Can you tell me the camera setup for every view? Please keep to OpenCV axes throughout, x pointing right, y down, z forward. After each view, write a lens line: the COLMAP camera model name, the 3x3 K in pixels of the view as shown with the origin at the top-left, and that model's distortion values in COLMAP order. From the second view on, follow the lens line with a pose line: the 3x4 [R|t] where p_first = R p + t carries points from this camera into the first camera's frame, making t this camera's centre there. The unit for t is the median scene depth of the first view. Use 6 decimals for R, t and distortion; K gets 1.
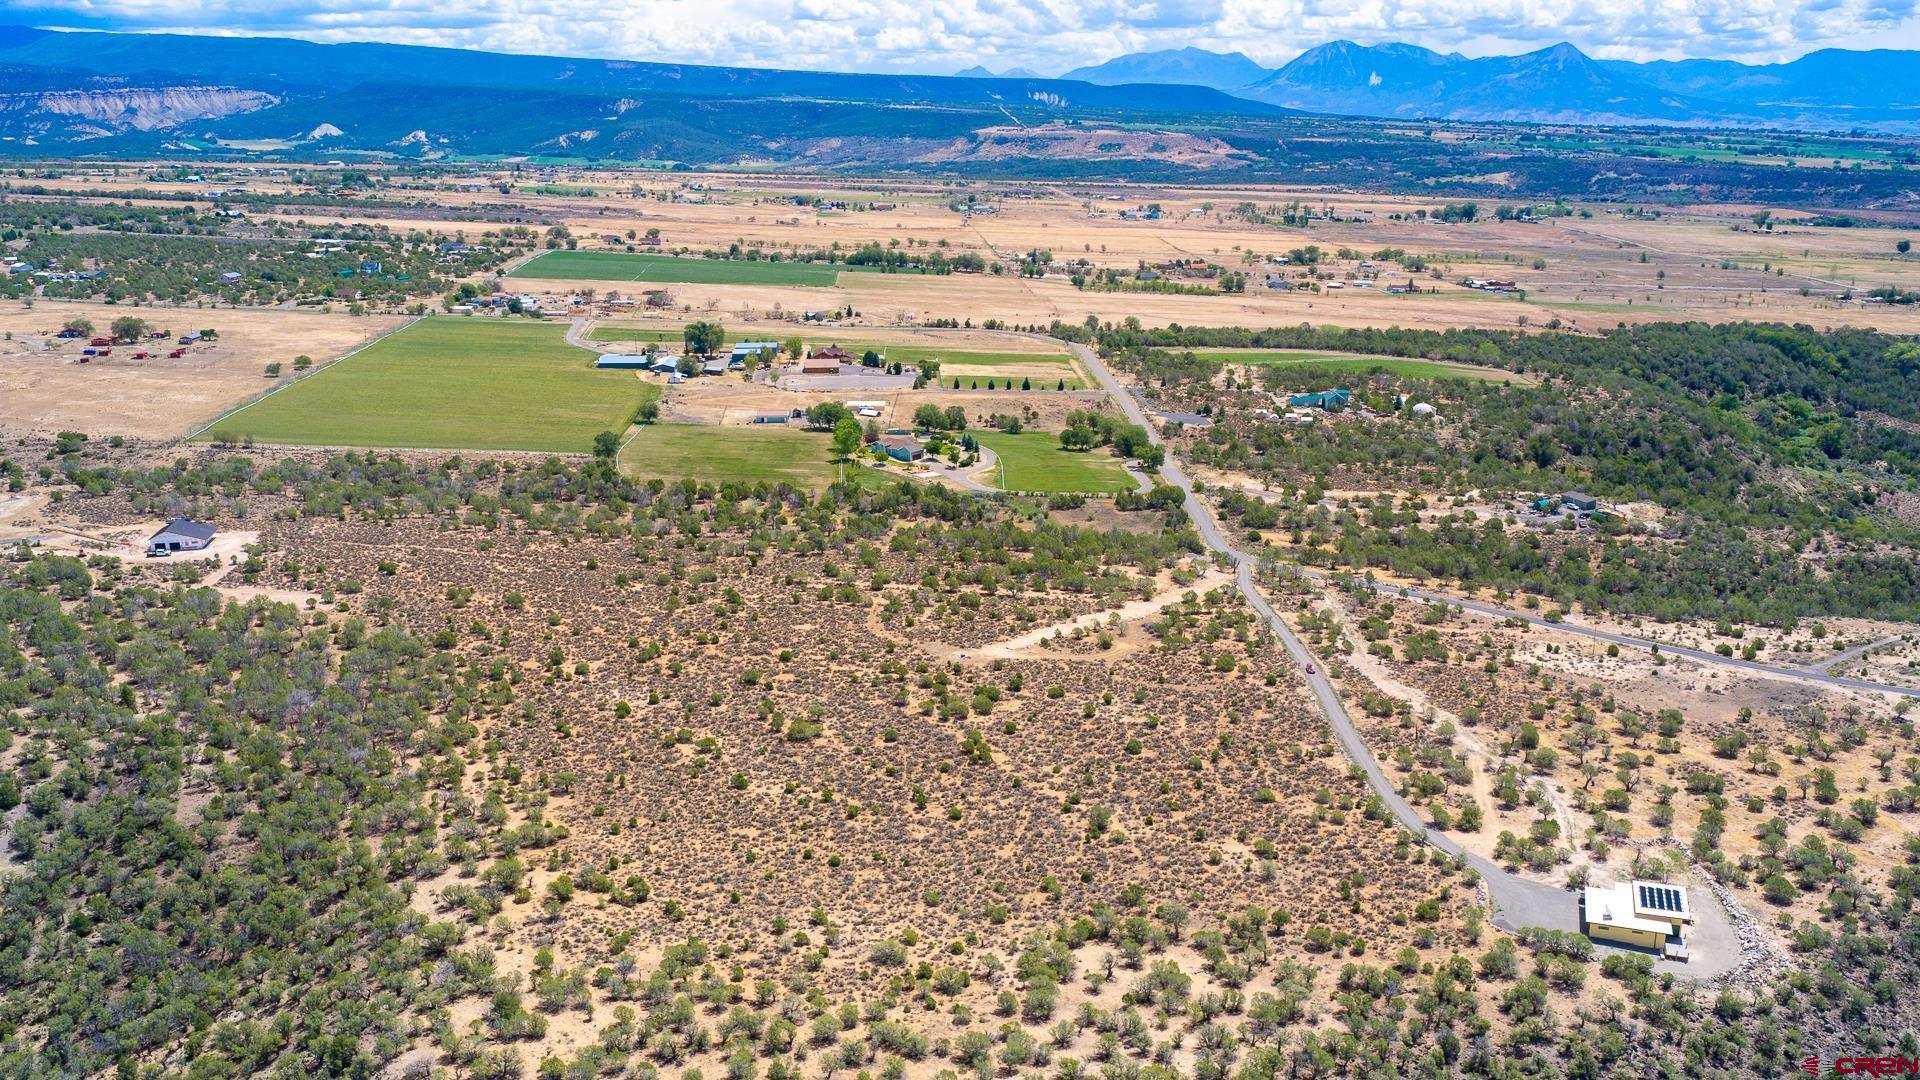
lens RADIAL K [[1593.0, 0, 965.1], [0, 1593.0, 535.9], [0, 0, 1]] dist [0.020723, -0.040104]
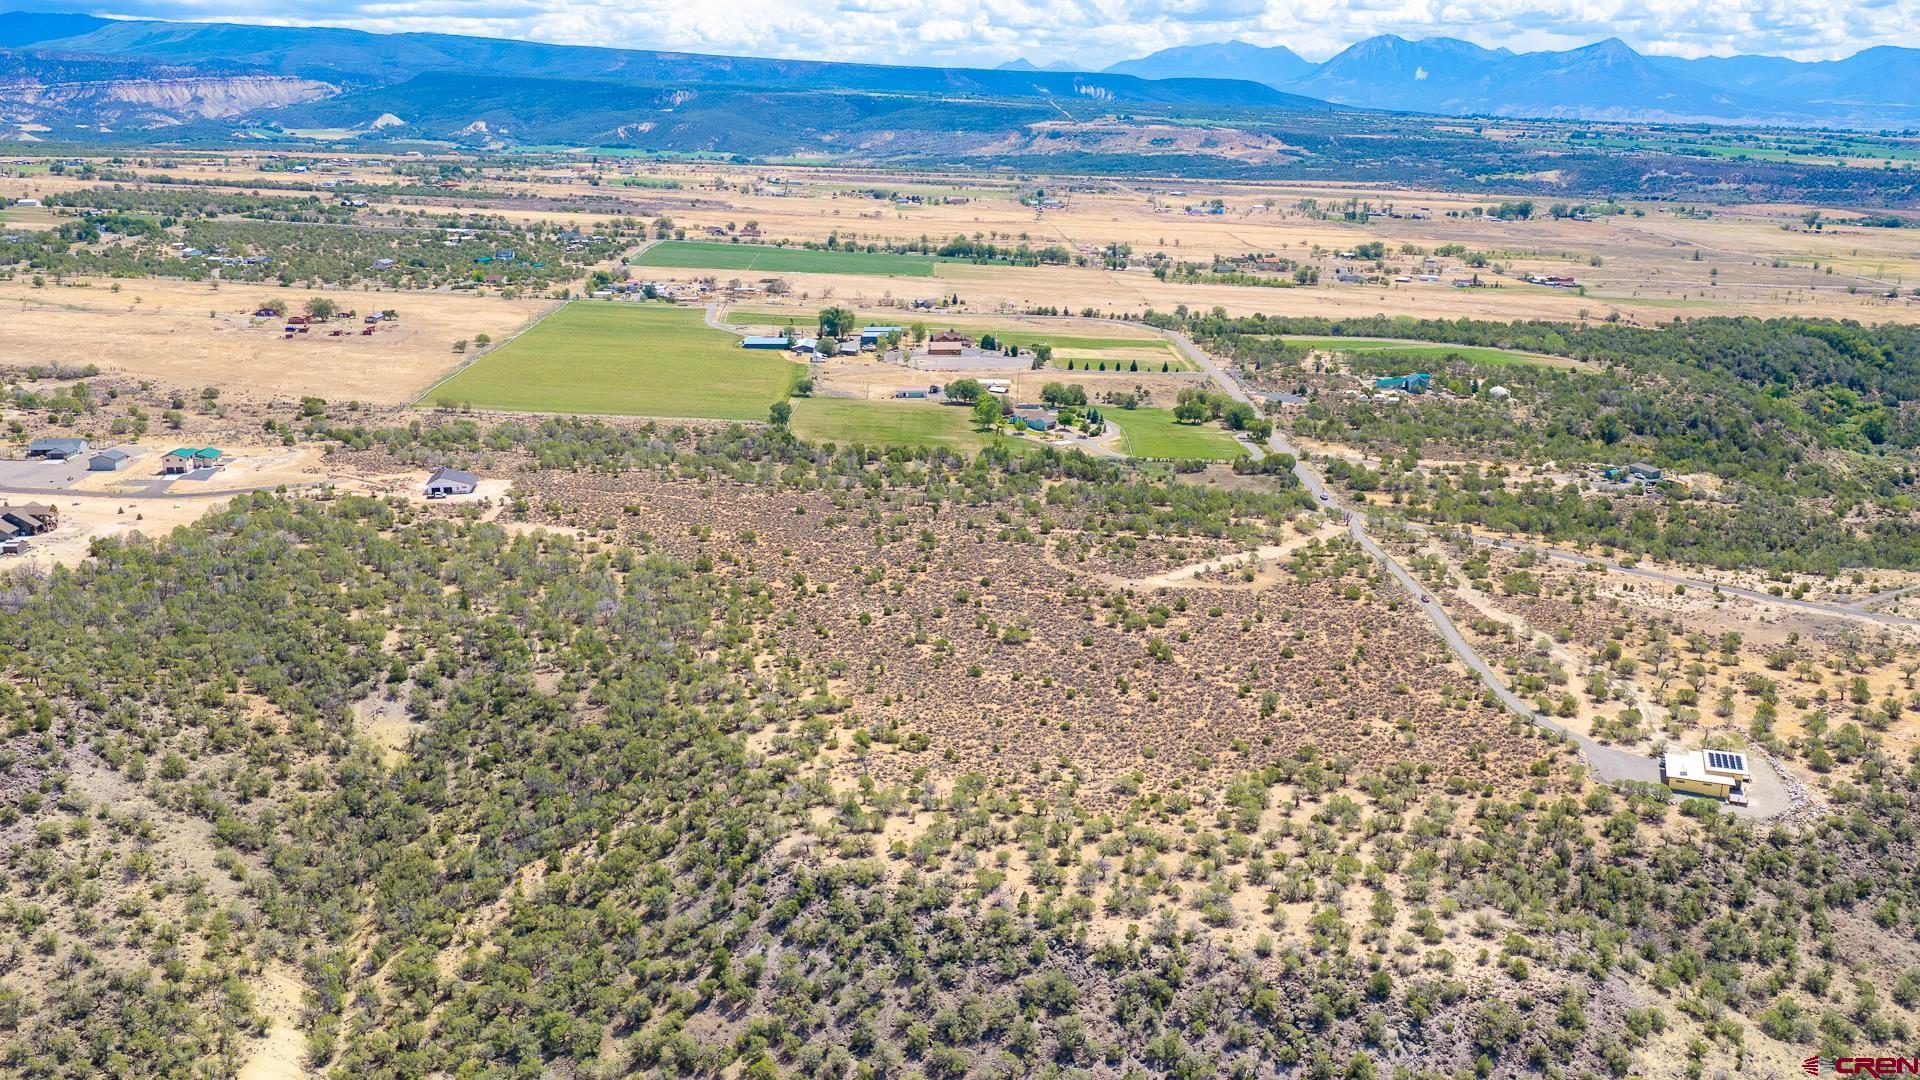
lens RADIAL K [[1593.0, 0, 955.8], [0, 1593.0, 543.2], [0, 0, 1]] dist [0.020723, -0.040104]
pose [[0.999573, 0.012873, -0.026213, -0.071154], [-0.012630, 0.999876, 0.009409, 0.024146], [0.026331, -0.009074, 0.999612, -0.139038]]
